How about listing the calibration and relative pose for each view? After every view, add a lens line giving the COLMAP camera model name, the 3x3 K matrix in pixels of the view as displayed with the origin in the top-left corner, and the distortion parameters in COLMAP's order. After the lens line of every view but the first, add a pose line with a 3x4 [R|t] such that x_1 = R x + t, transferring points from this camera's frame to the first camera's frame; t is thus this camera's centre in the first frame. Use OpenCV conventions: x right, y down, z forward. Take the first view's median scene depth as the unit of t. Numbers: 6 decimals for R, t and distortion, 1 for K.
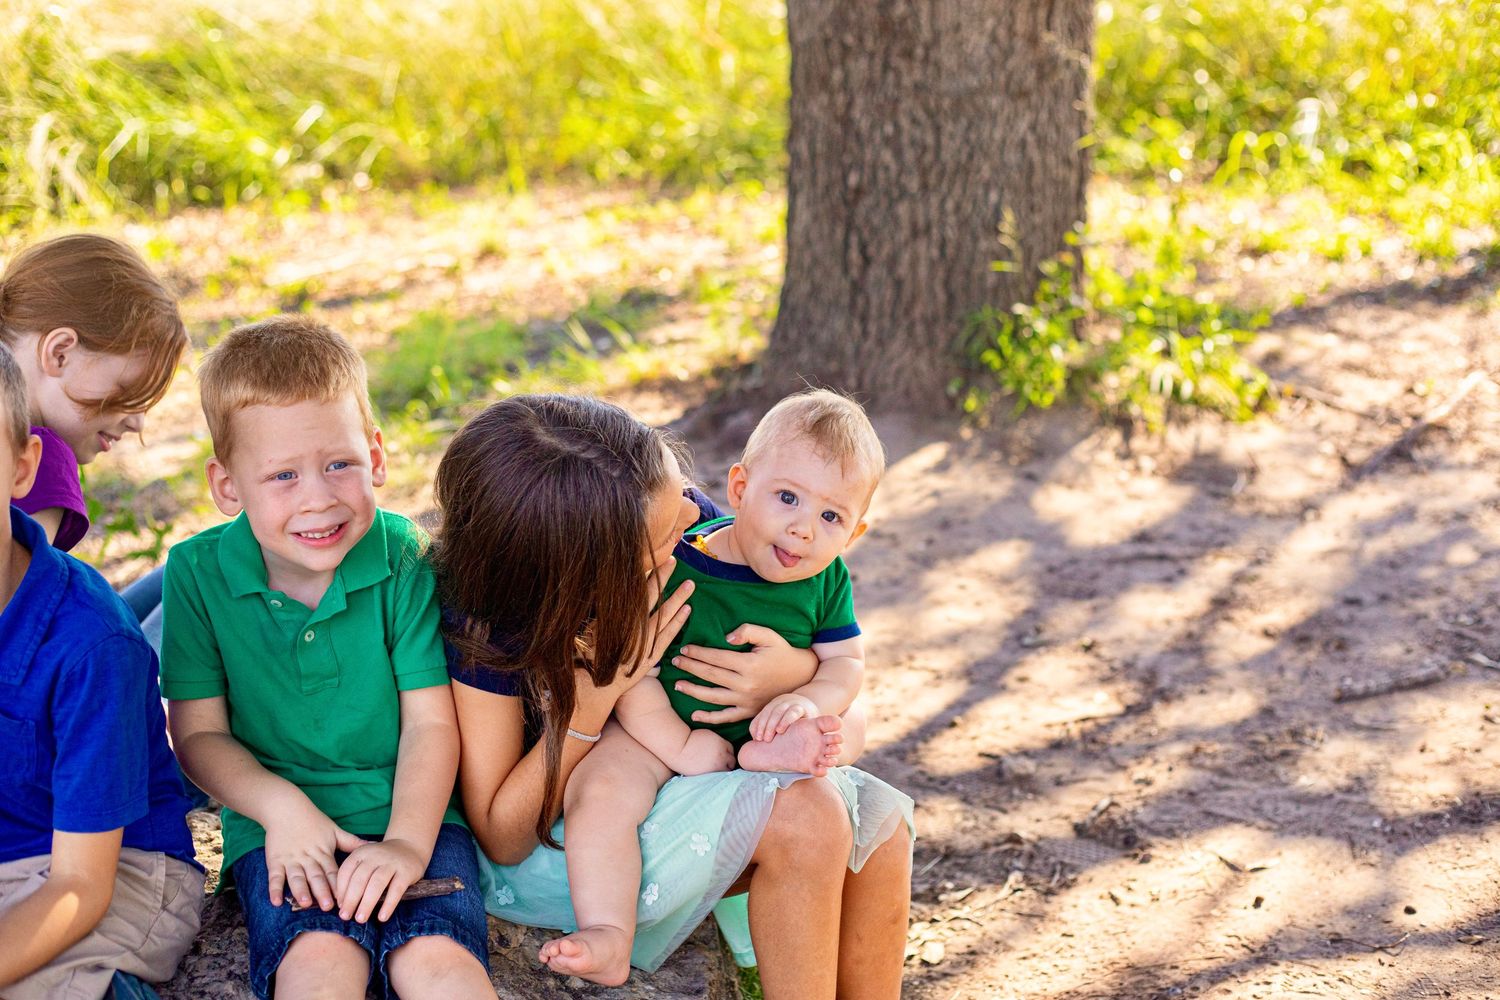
lens RADIAL K [[2180.5, 0, 750.0], [0, 2180.5, 500.0], [0, 0, 1]] dist [-0.030714, -0.394348]
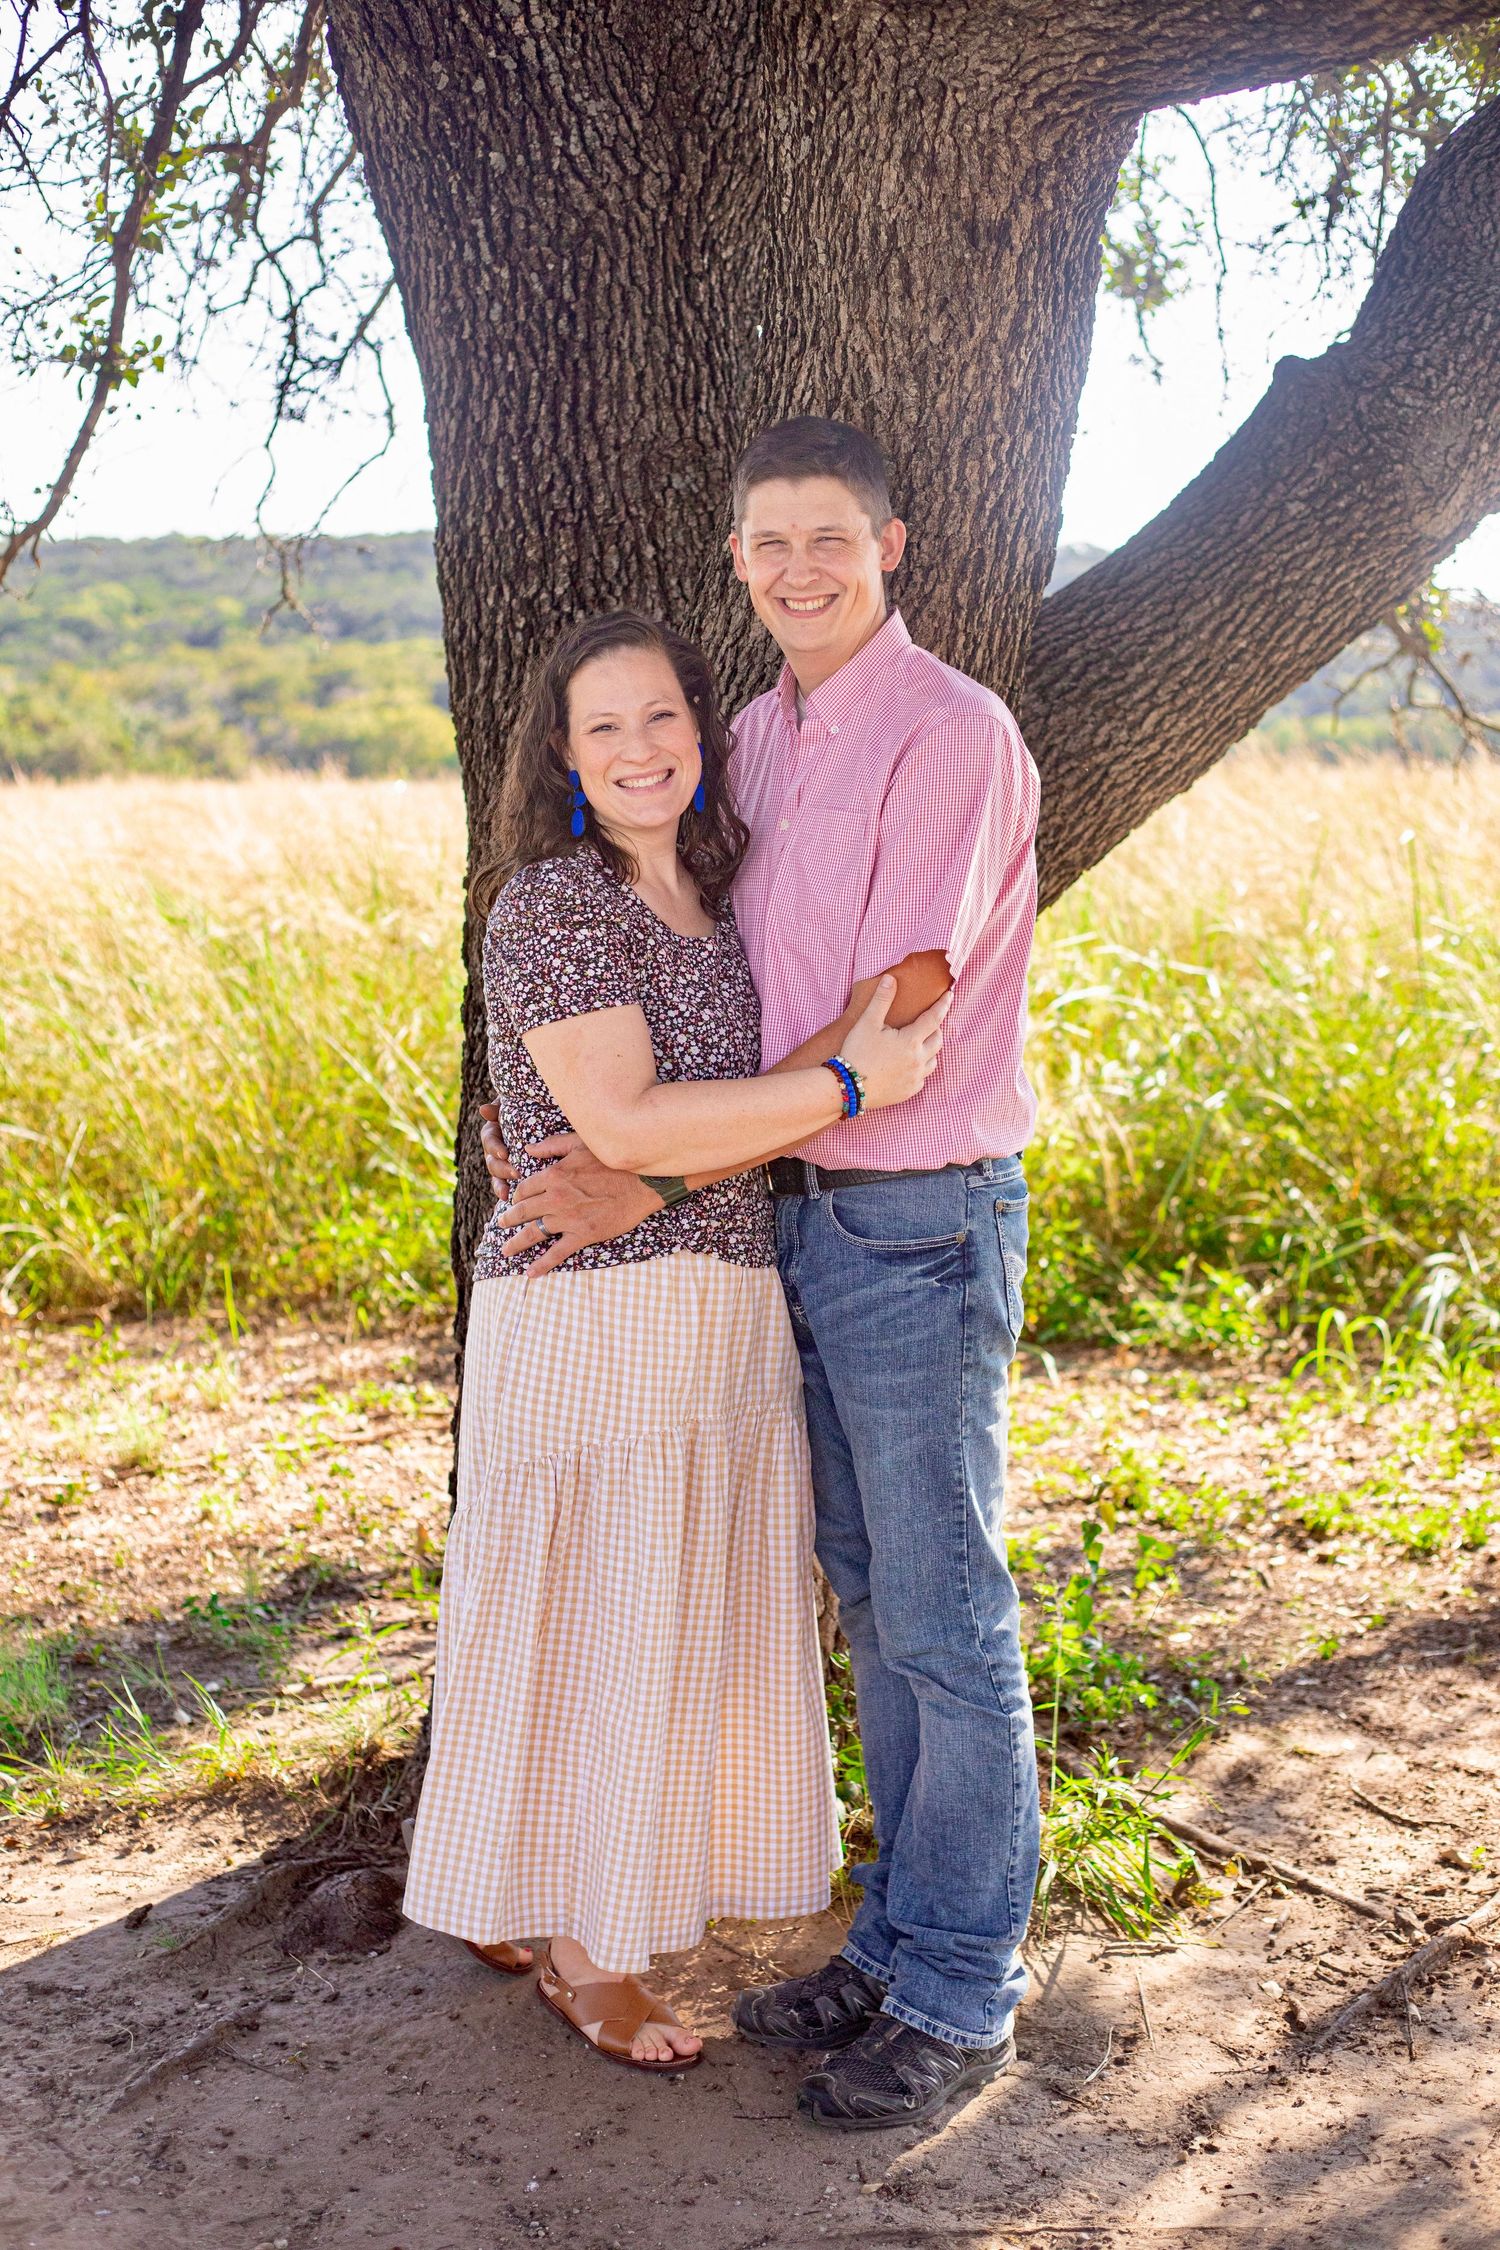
lens RADIAL K [[3244.5, 0, 773.1], [0, 3244.5, 1118.4], [0, 0, 1]] dist [-0.086875, -0.110108]
pose [[0.999291, 0.034142, -0.015888, 0.127050], [-0.036212, 0.986999, -0.156593, -0.114032], [0.010335, 0.157057, 0.987535, 0.066104]]
